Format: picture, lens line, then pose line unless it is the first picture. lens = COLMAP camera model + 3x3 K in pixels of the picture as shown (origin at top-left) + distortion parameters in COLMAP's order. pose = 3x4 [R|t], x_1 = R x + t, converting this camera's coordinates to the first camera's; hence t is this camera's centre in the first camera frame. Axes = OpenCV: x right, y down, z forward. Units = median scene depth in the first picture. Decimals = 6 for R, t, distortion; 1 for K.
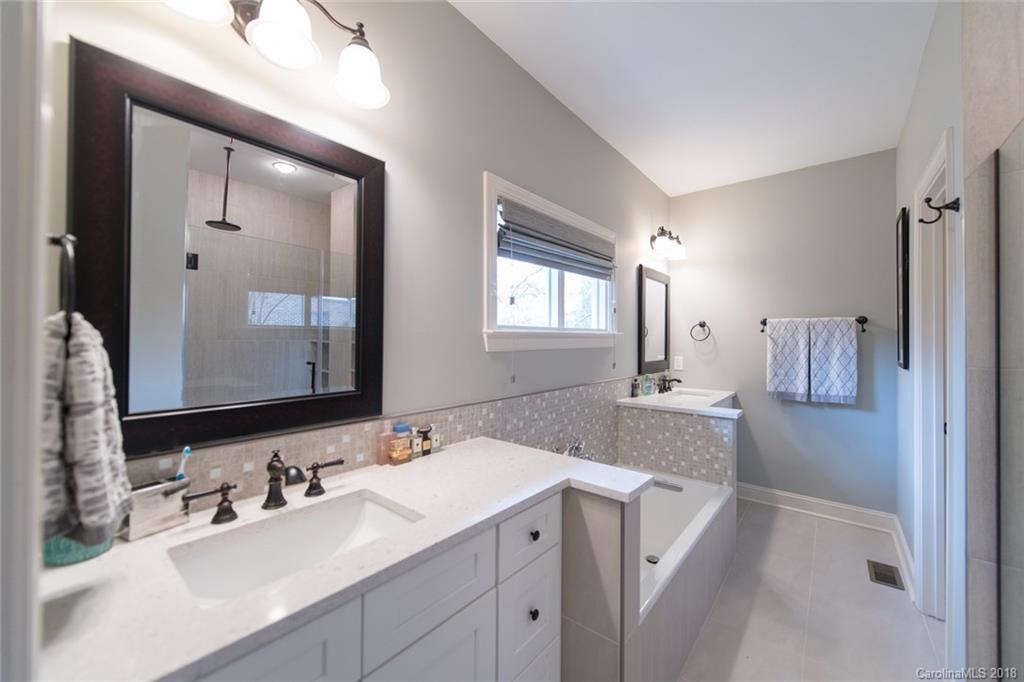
lens RADIAL K [[397.1, 0, 515.8], [0, 397.1, 336.2], [0, 0, 1]] dist [0.018430, -0.010092]
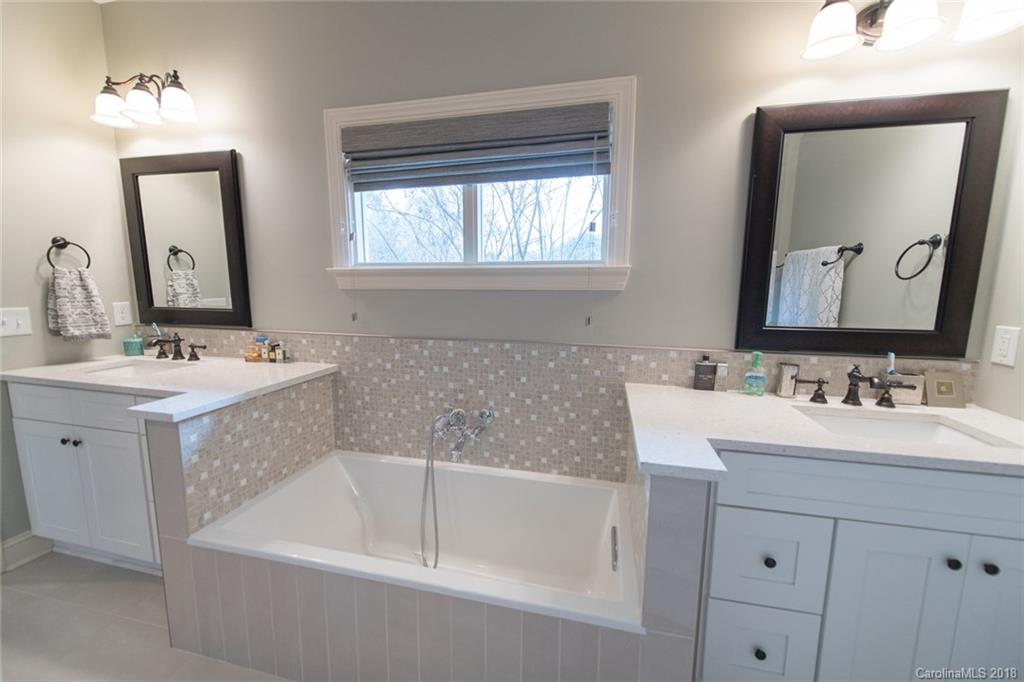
lens RADIAL K [[397.1, 0, 515.8], [0, 397.1, 336.2], [0, 0, 1]] dist [0.018430, -0.010092]
pose [[0.427825, 0.117465, -0.896196, 1.024371], [0.003525, 0.991295, 0.131613, 0.023572], [0.903855, -0.059466, 0.423687, 0.891397]]
